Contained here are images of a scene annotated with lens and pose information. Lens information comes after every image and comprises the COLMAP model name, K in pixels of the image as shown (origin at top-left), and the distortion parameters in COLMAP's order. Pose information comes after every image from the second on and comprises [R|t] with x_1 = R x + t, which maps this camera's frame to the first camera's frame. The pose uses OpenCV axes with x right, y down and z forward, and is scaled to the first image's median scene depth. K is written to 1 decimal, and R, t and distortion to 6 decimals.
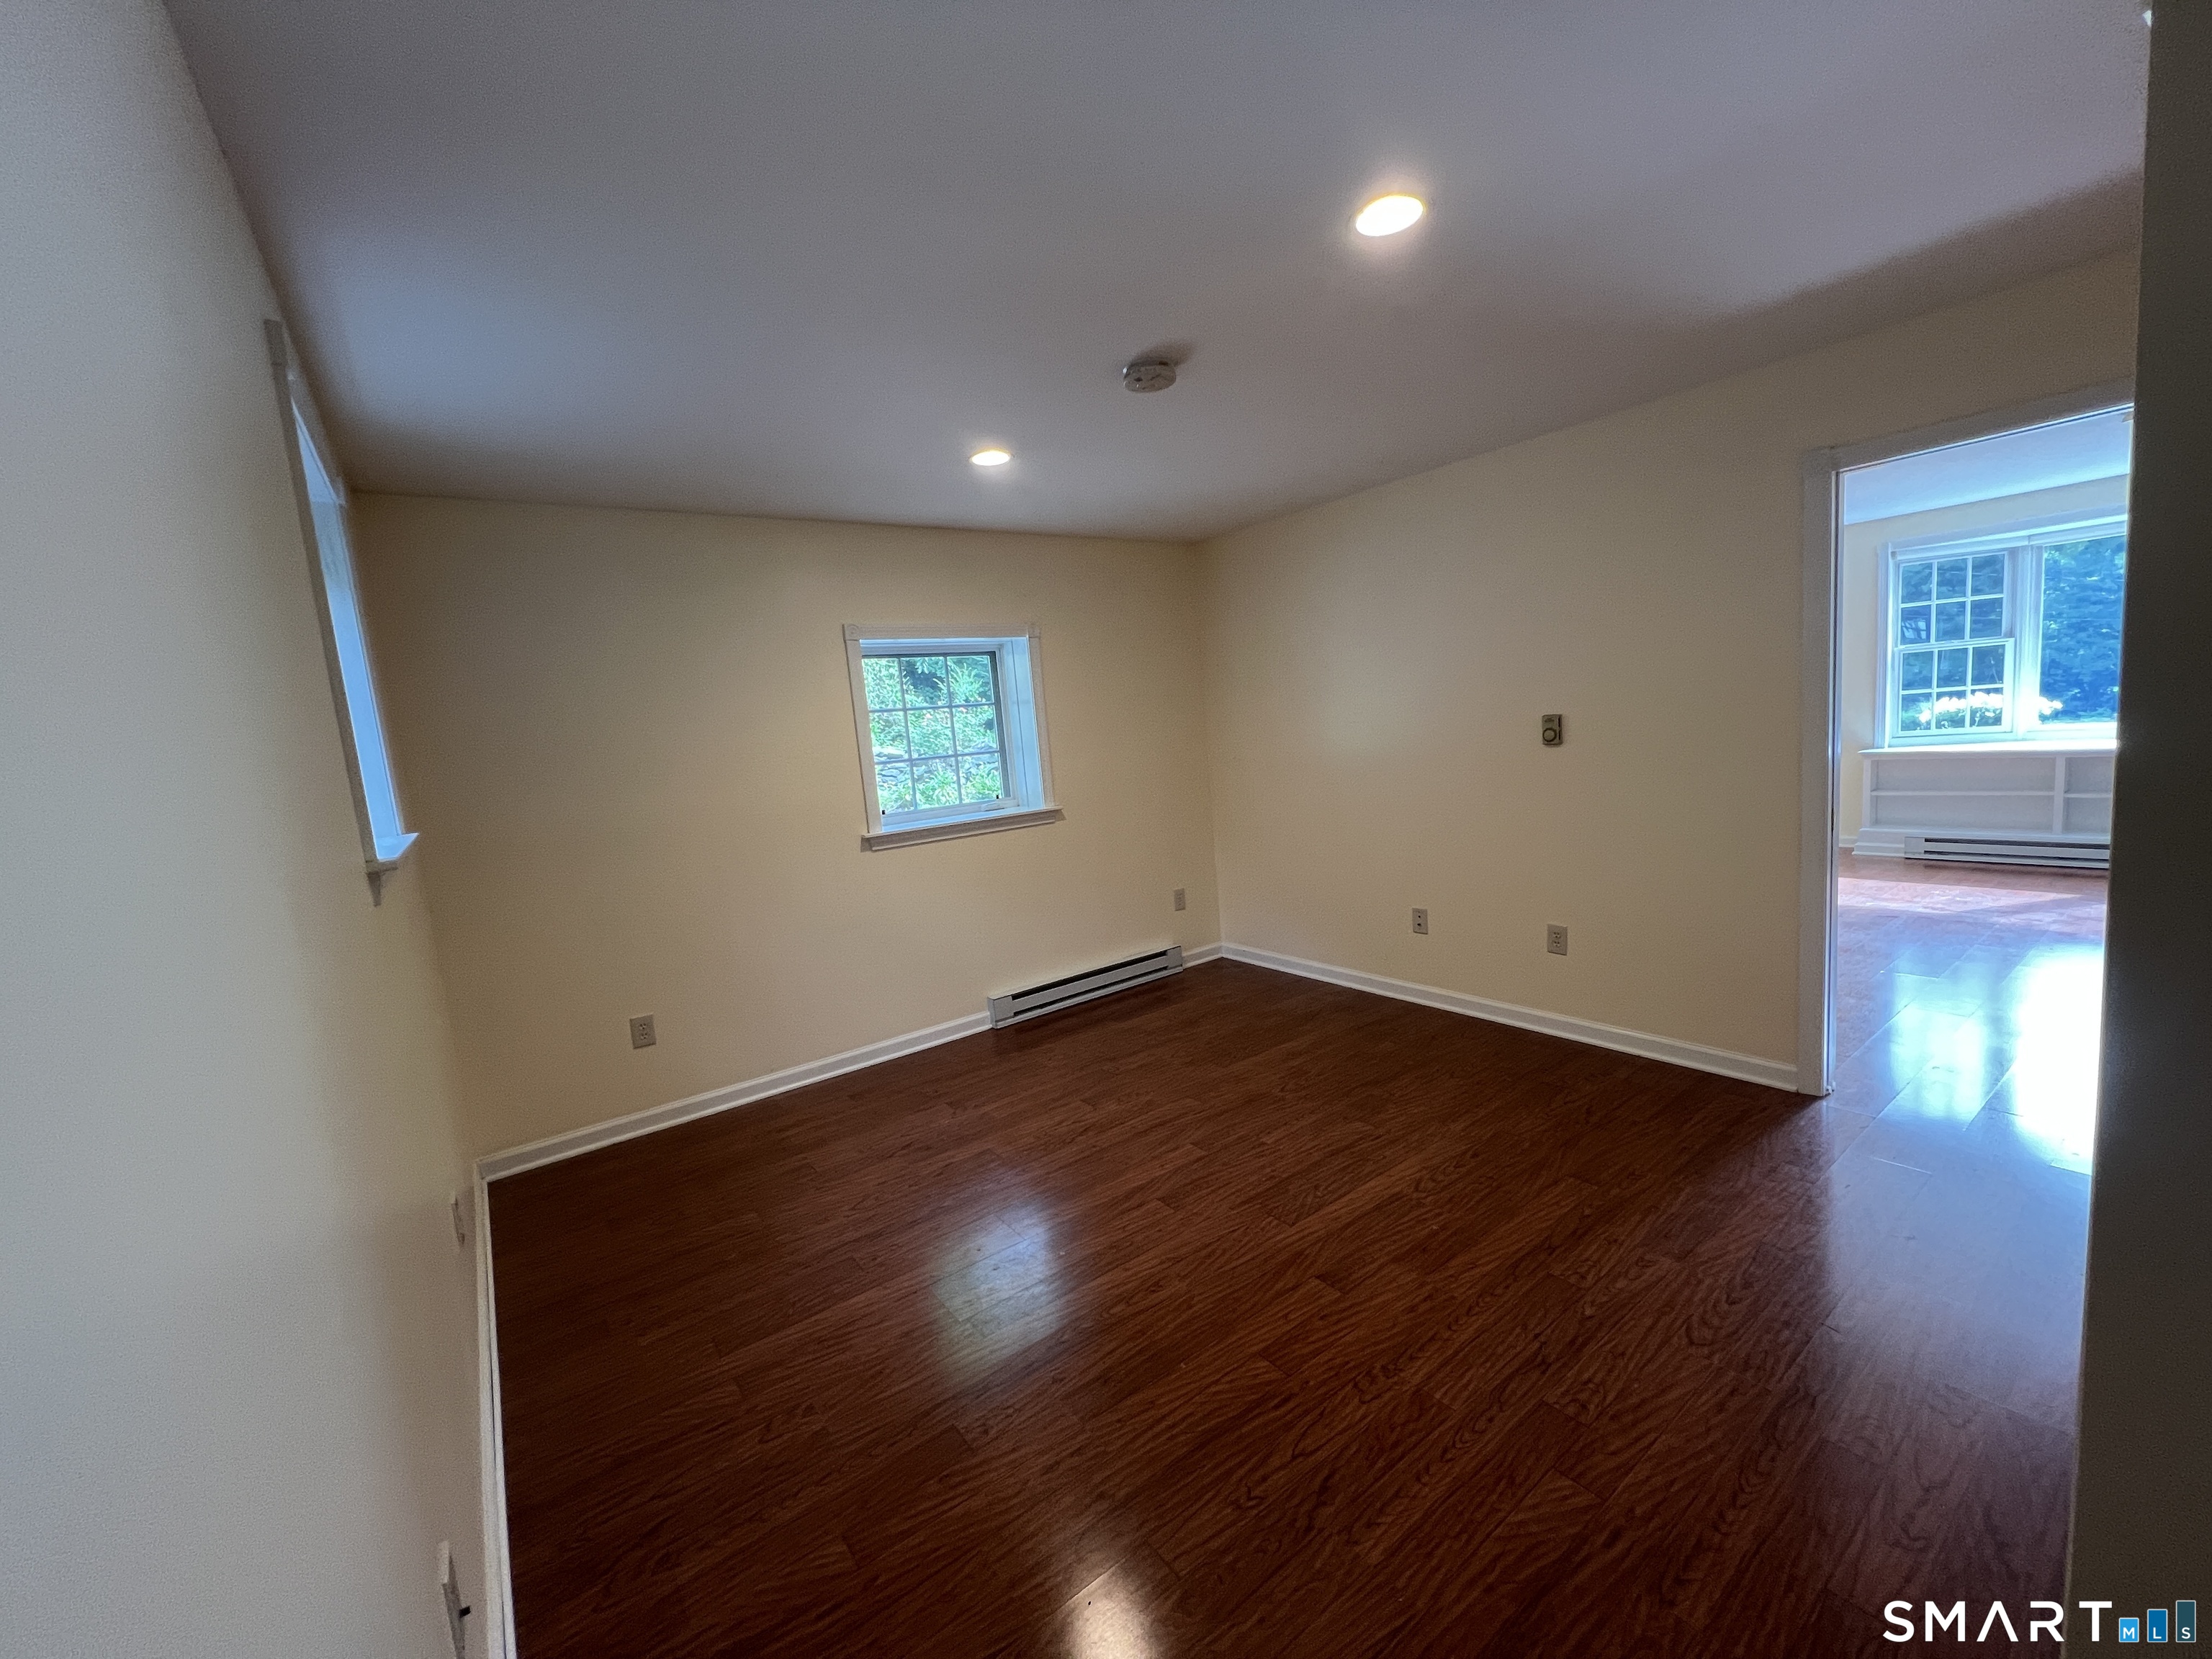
lens RADIAL K [[886.2, 0, 1110.6], [0, 886.2, 832.3], [0, 0, 1]] dist [0.001638, 0.000321]
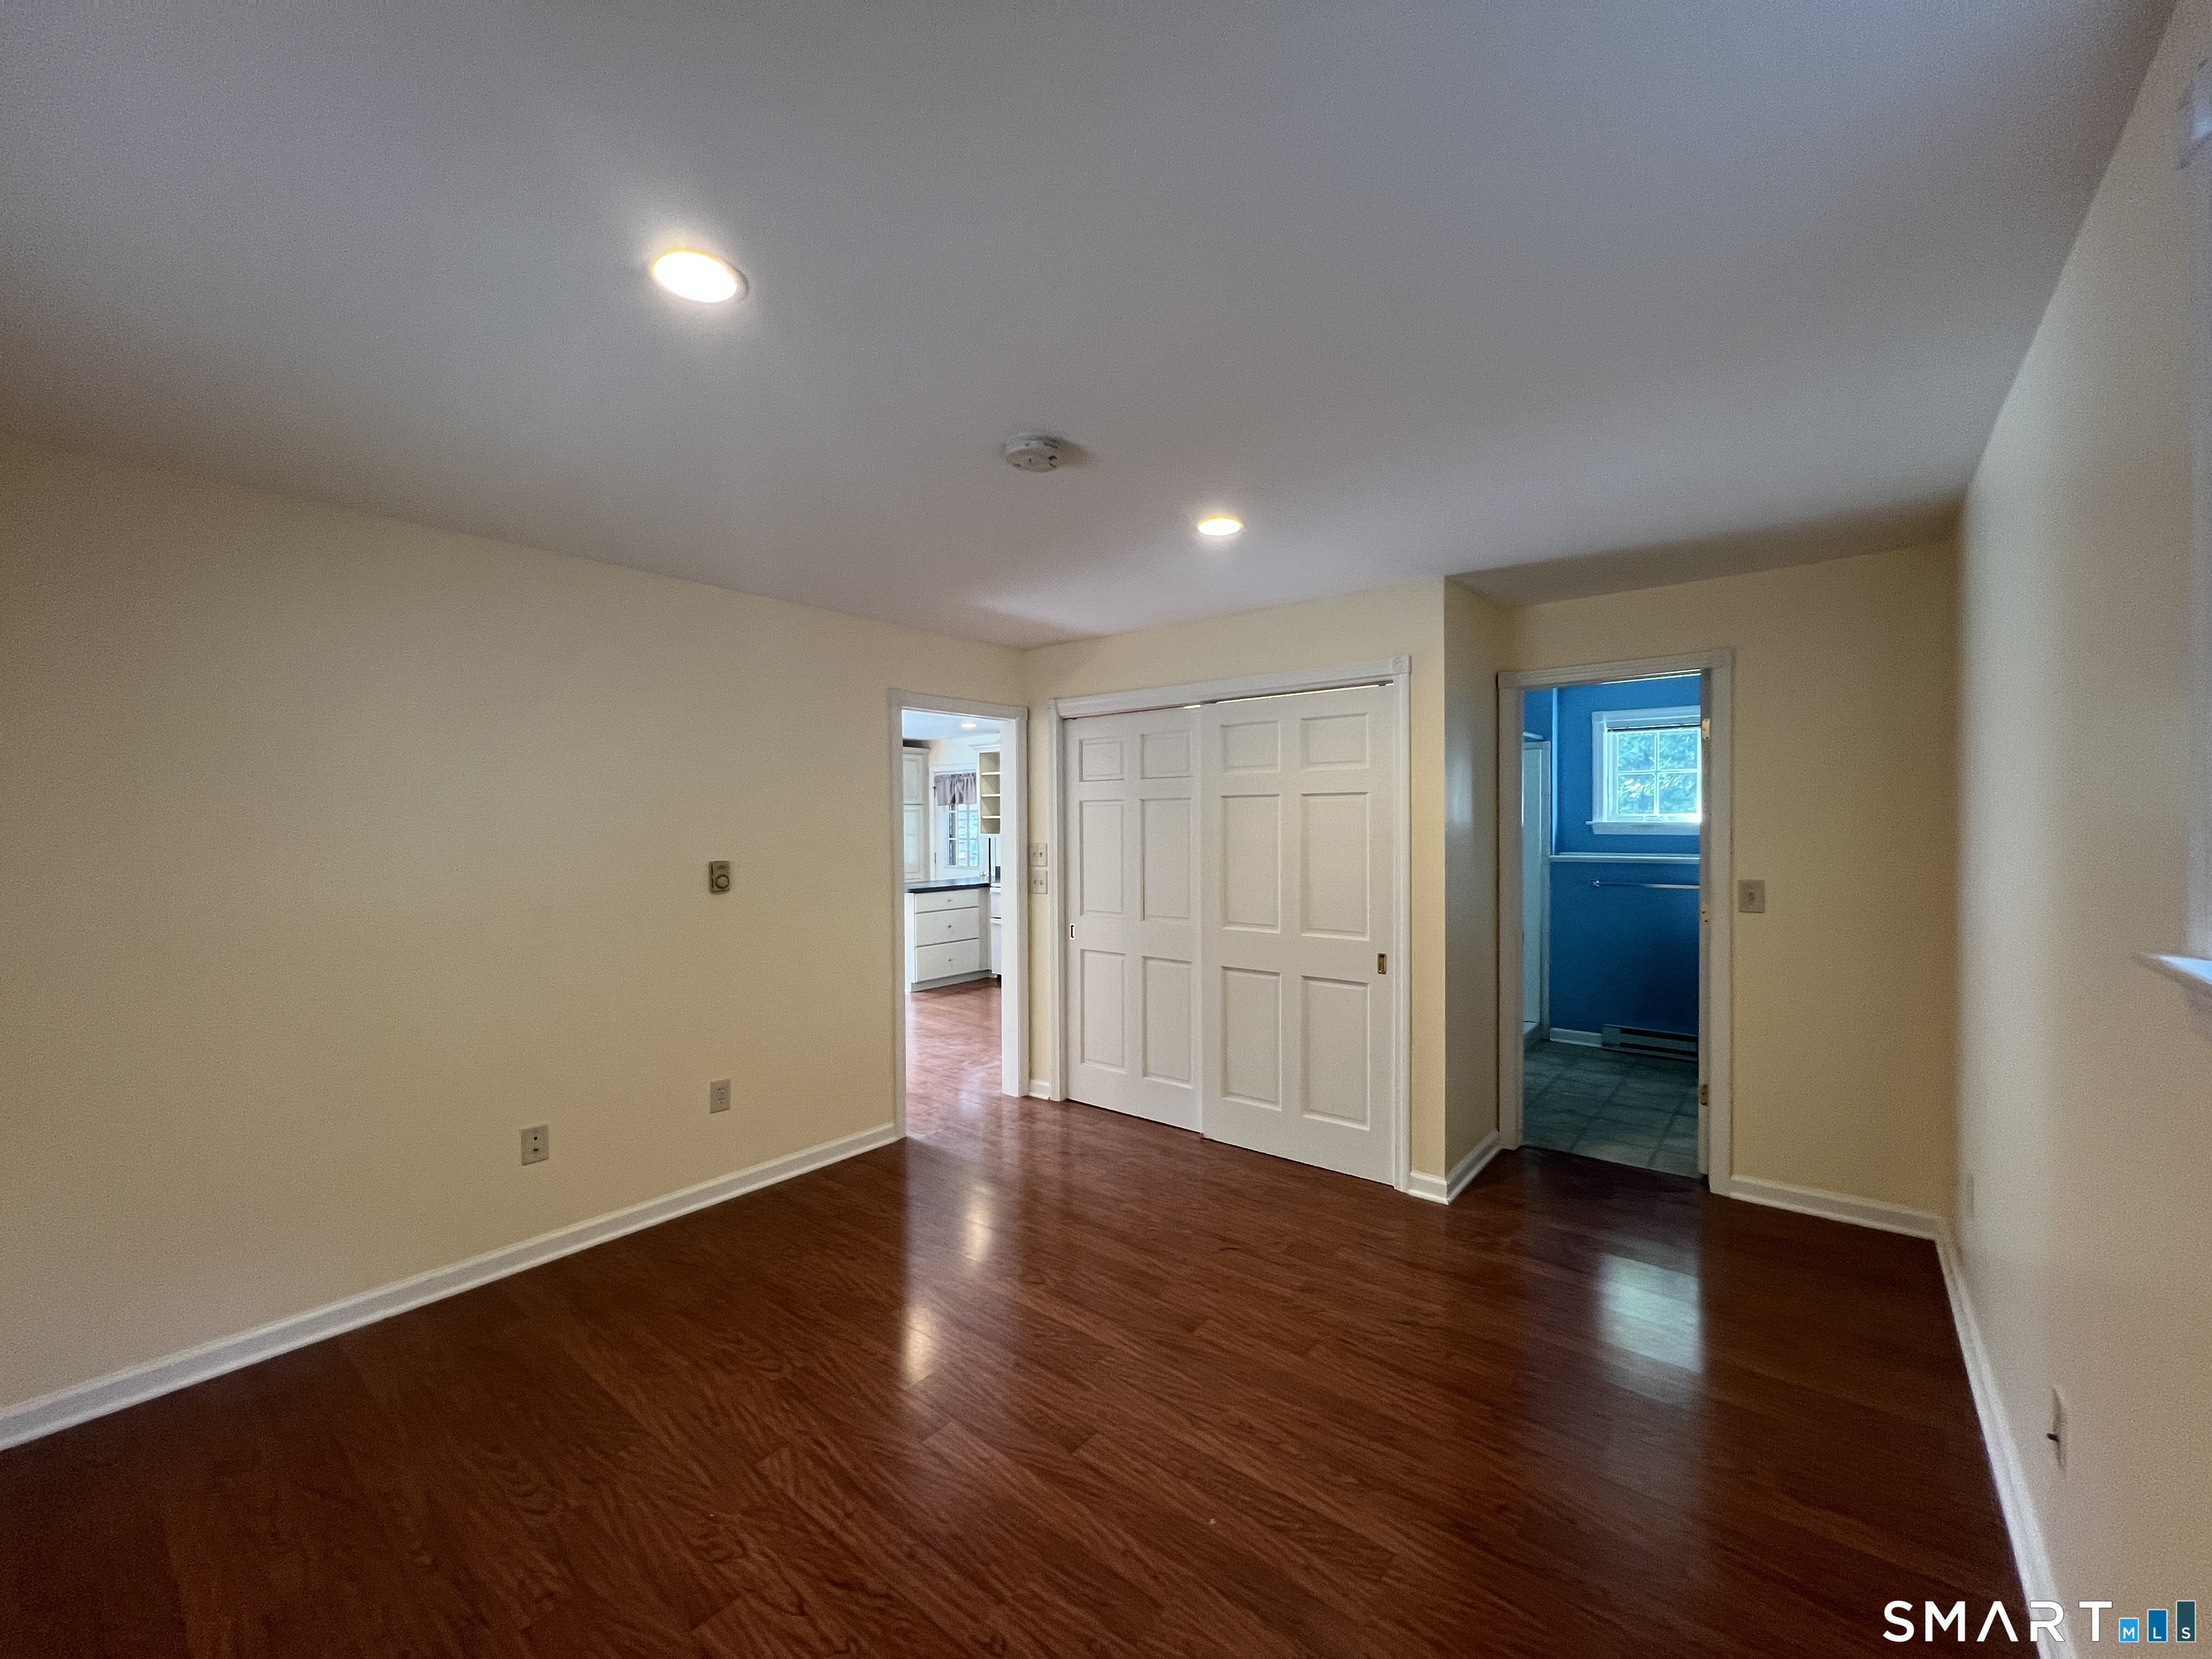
lens RADIAL K [[887.2, 0, 1108.8], [0, 887.2, 835.7], [0, 0, 1]] dist [-0.000735, 0.000457]
pose [[-0.251893, 0.075097, 0.964837, -0.752010], [0.147924, 0.988257, -0.038300, -0.079092], [-0.956383, 0.133075, -0.260044, 1.126074]]
